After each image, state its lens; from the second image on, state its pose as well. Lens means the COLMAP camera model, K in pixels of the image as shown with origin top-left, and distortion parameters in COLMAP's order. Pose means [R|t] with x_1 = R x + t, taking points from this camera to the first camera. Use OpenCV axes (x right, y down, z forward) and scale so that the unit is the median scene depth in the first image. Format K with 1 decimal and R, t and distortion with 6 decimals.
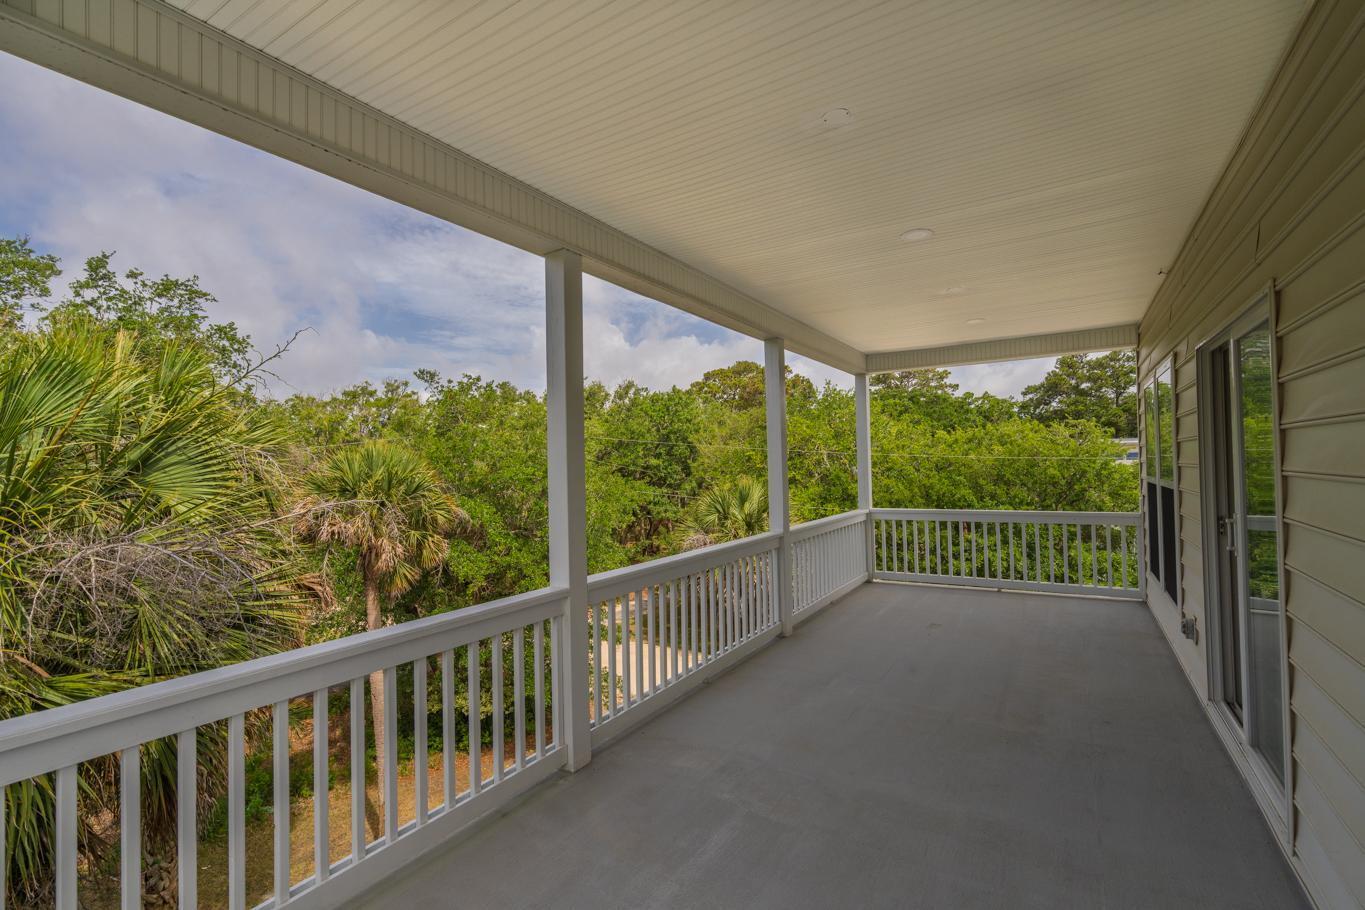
lens RADIAL K [[642.0, 0, 680.8], [0, 642.0, 454.7], [0, 0, 1]] dist [-0.004701, 0.000369]
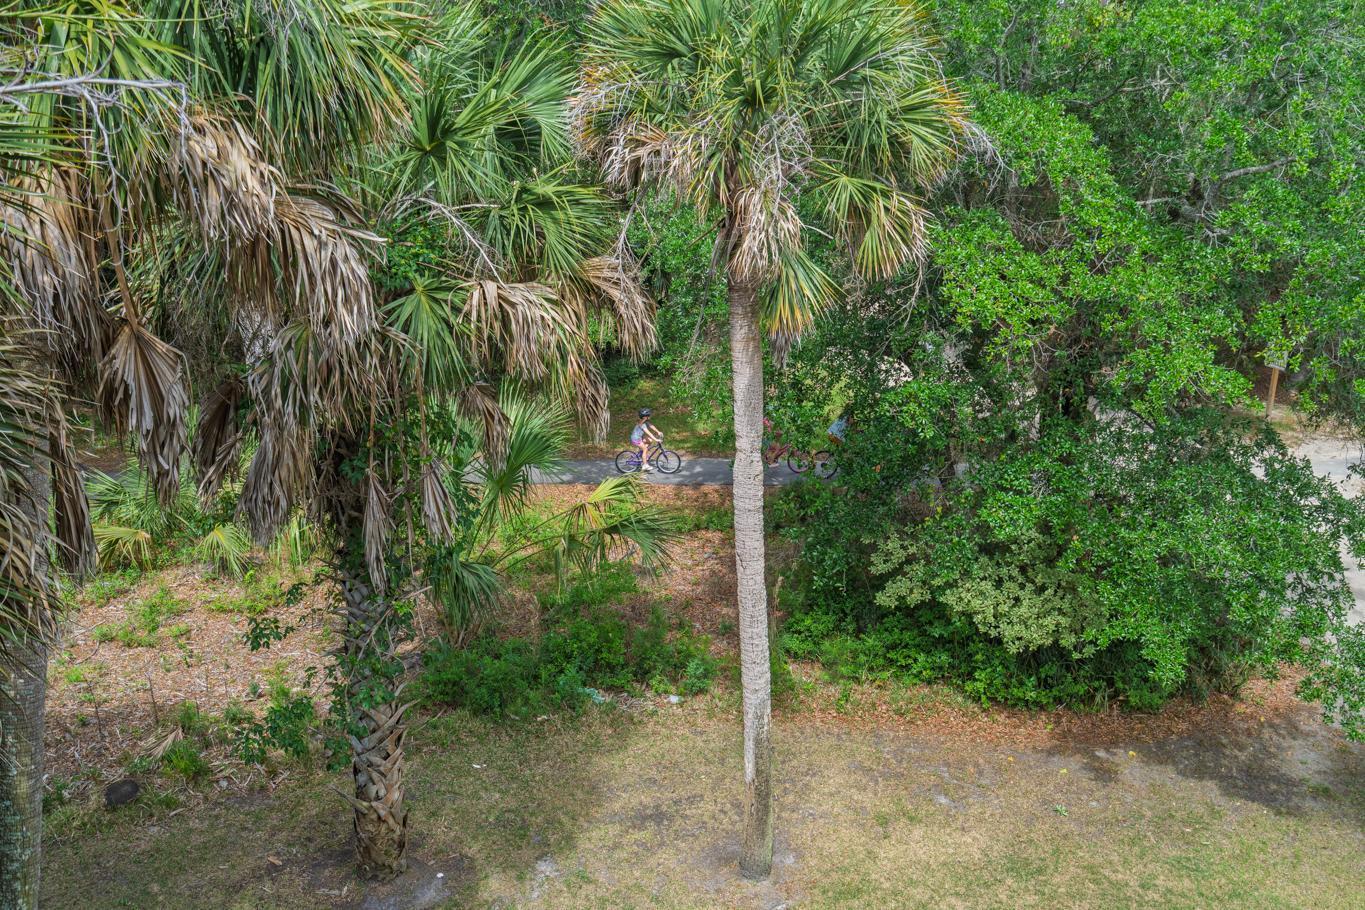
lens RADIAL K [[1316.1, 0, 684.8], [0, 1316.1, 451.0], [0, 0, 1]] dist [0.000090, 0.000000]
pose [[0.772448, 0.222129, -0.594965, 0.000066], [-0.014604, 0.942802, 0.333033, 0.013394], [0.634911, -0.248561, 0.731509, 0.285046]]
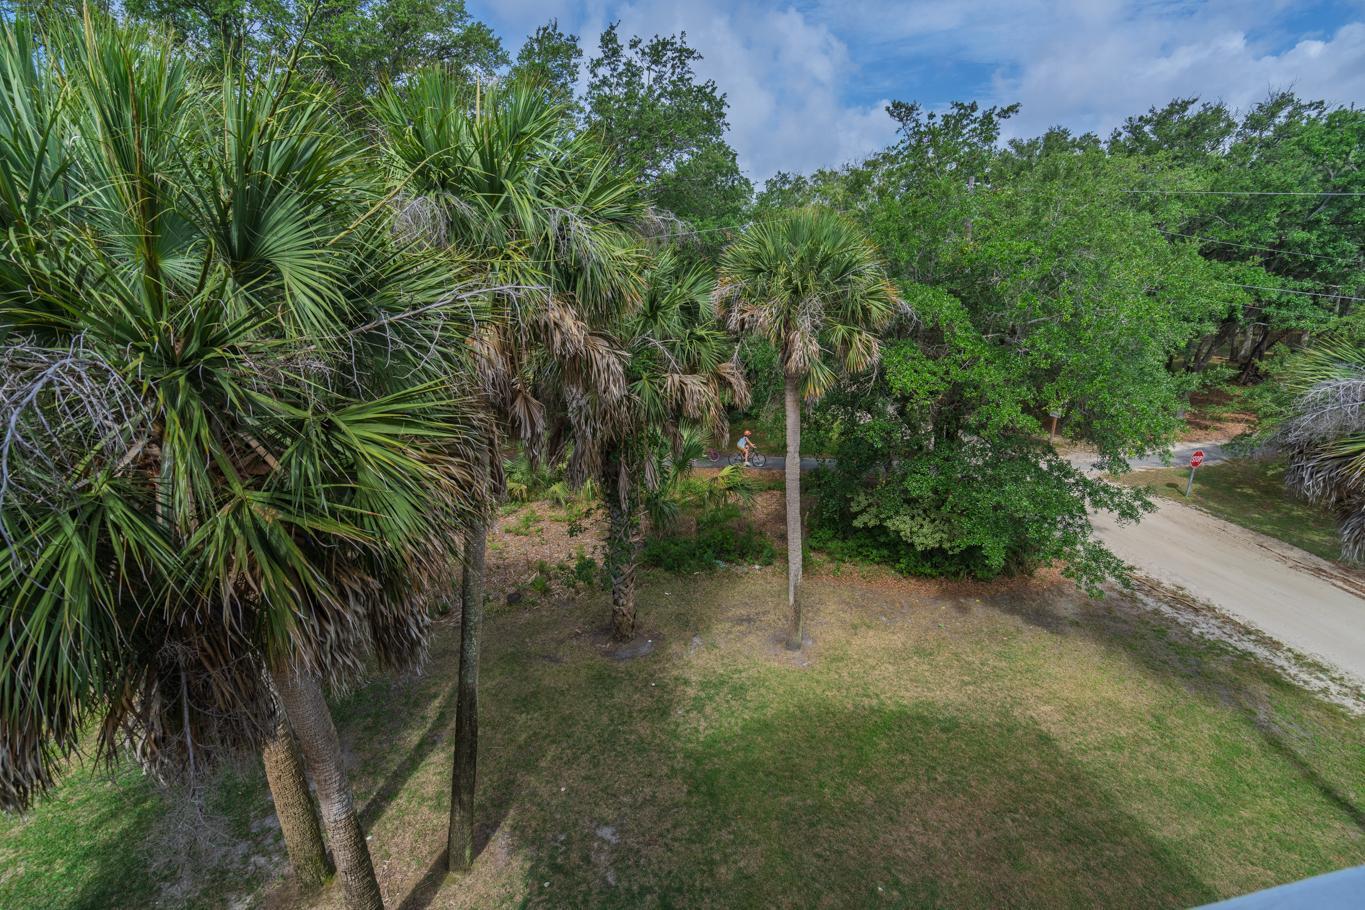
lens RADIAL K [[606.5, 0, 685.3], [0, 606.5, 451.1], [0, 0, 1]] dist [-0.002651, 0.001343]
pose [[0.685802, 0.229244, -0.690741, 0.006789], [0.014715, 0.944534, 0.328083, 0.013495], [0.727639, -0.235164, 0.644390, 0.278761]]
